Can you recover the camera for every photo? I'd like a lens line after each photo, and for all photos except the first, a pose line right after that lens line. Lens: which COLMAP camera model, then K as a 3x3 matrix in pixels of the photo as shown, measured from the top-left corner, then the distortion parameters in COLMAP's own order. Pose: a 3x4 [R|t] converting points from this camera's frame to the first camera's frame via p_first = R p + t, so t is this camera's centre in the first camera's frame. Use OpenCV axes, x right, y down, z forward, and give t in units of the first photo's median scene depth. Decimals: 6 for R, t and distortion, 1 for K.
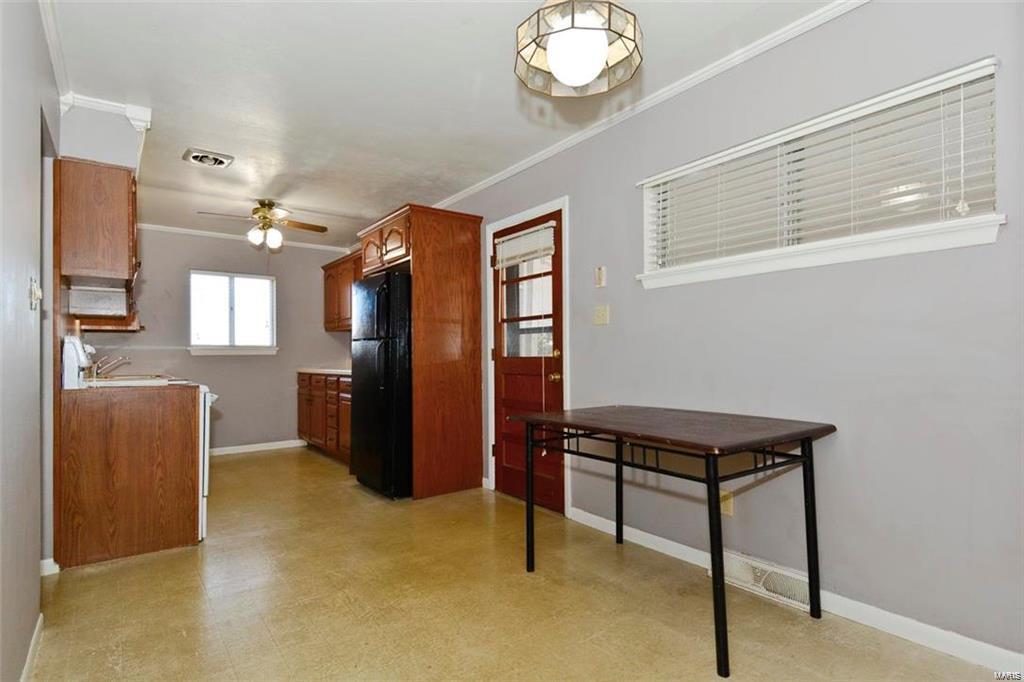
lens RADIAL K [[544.0, 0, 515.2], [0, 544.0, 351.0], [0, 0, 1]] dist [0.048613, -0.020964]
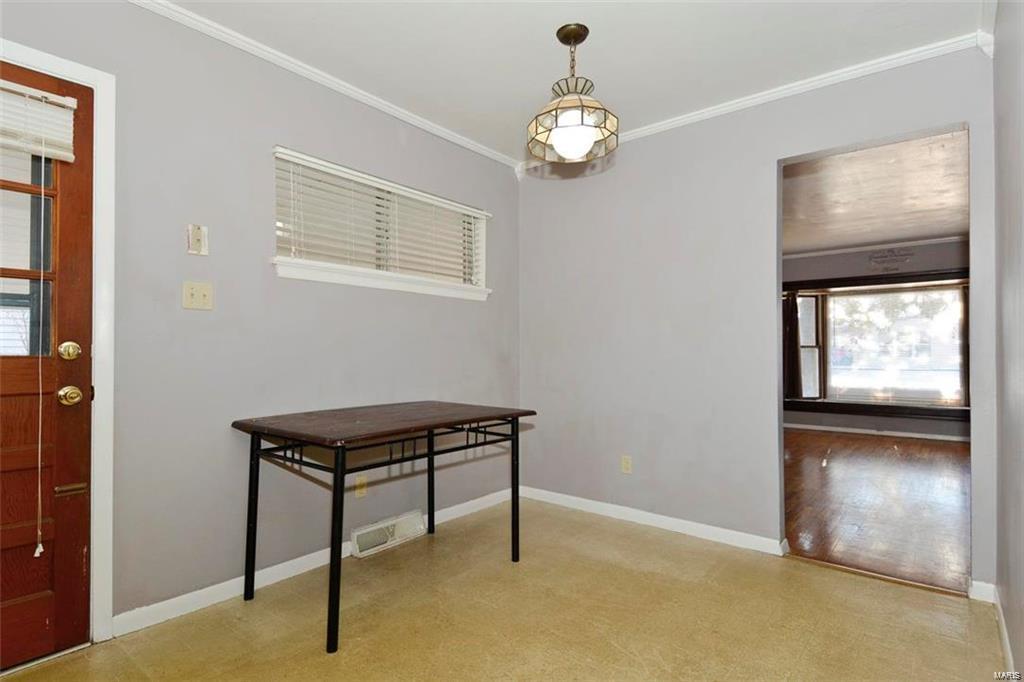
lens RADIAL K [[544.0, 0, 507.9], [0, 544.0, 345.0], [0, 0, 1]] dist [0.048613, -0.020964]
pose [[-0.276156, 0.027127, 0.960730, -0.796655], [-0.002116, 0.999582, -0.028832, 0.021297], [-0.961110, -0.009995, -0.275983, 1.052470]]
